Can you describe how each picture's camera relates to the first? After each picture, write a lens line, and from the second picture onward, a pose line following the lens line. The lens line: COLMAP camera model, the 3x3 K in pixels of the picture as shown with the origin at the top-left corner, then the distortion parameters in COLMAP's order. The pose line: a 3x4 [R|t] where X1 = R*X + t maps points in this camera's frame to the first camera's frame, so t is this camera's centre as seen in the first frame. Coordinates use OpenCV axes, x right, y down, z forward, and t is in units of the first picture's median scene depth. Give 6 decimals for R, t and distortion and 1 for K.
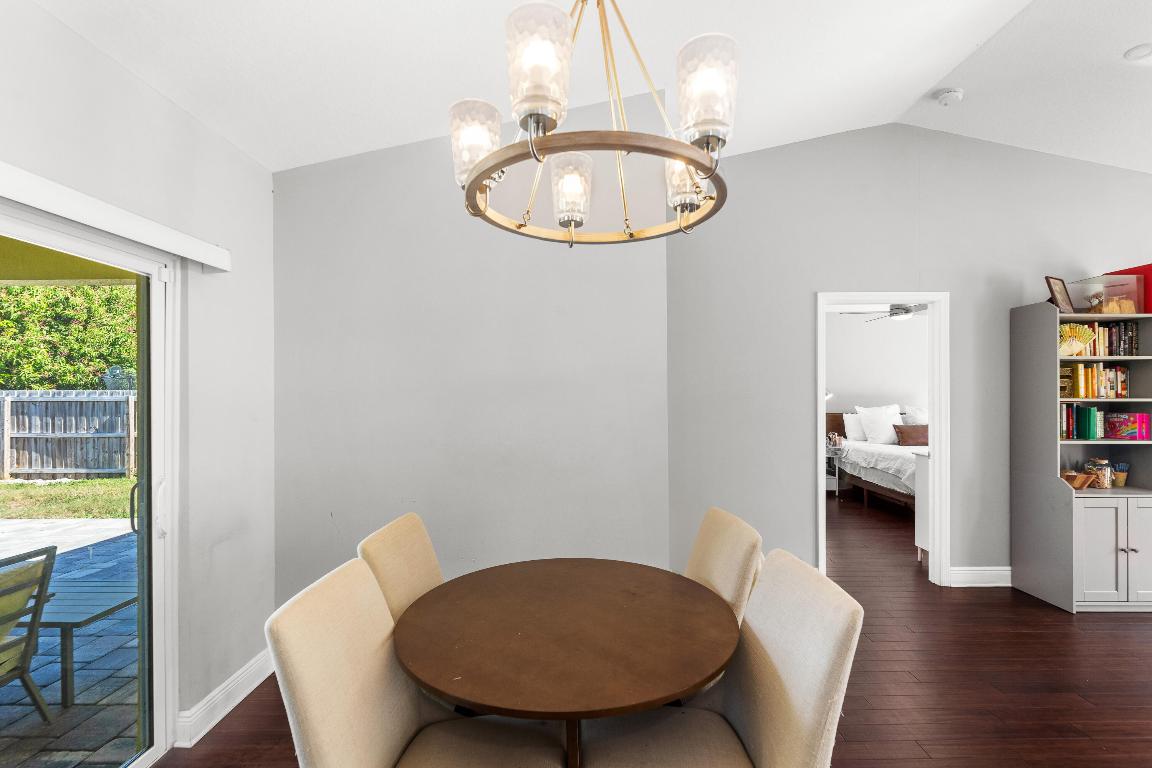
lens RADIAL K [[503.1, 0, 576.0], [0, 503.1, 384.0], [0, 0, 1]] dist [-0.008574, 0.000000]
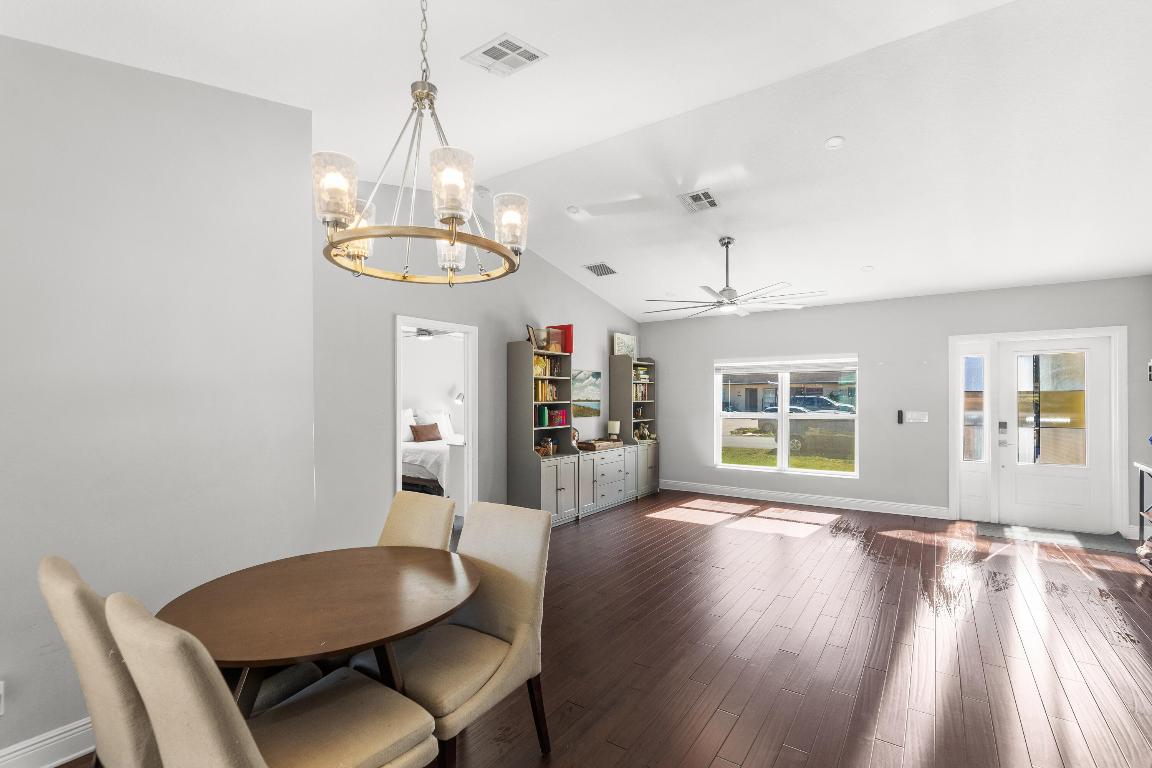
lens RADIAL K [[513.2, 0, 574.0], [0, 513.2, 398.5], [0, 0, 1]] dist [-0.001580, -0.000070]
pose [[0.564440, -0.000343, 0.825474, -0.310384], [-0.011236, 0.999904, 0.008098, 0.003460], [-0.825398, -0.013846, 0.564382, -0.042294]]
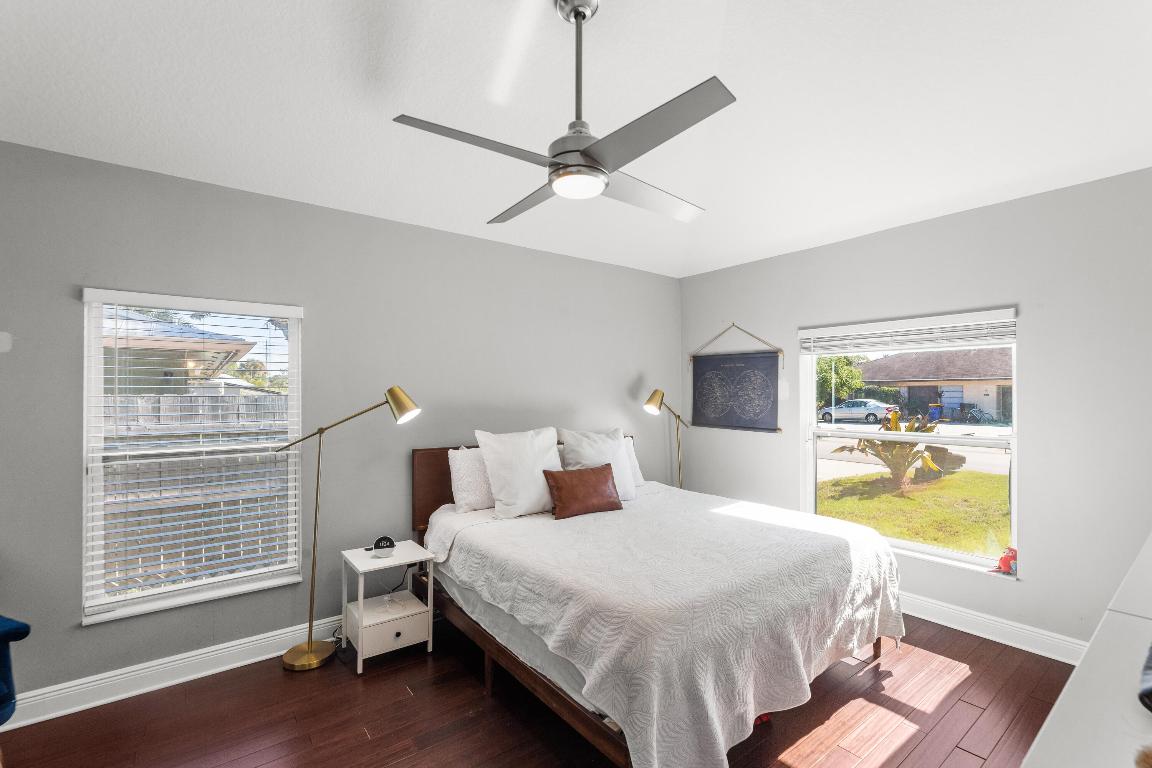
lens RADIAL K [[513.2, 0, 574.0], [0, 513.2, 398.5], [0, 0, 1]] dist [-0.001580, -0.000070]
pose [[0.787461, 0.002519, 0.616359, 0.672548], [-0.015145, 0.999769, 0.015265, 0.008122], [-0.616178, -0.021355, 0.787317, 1.137673]]
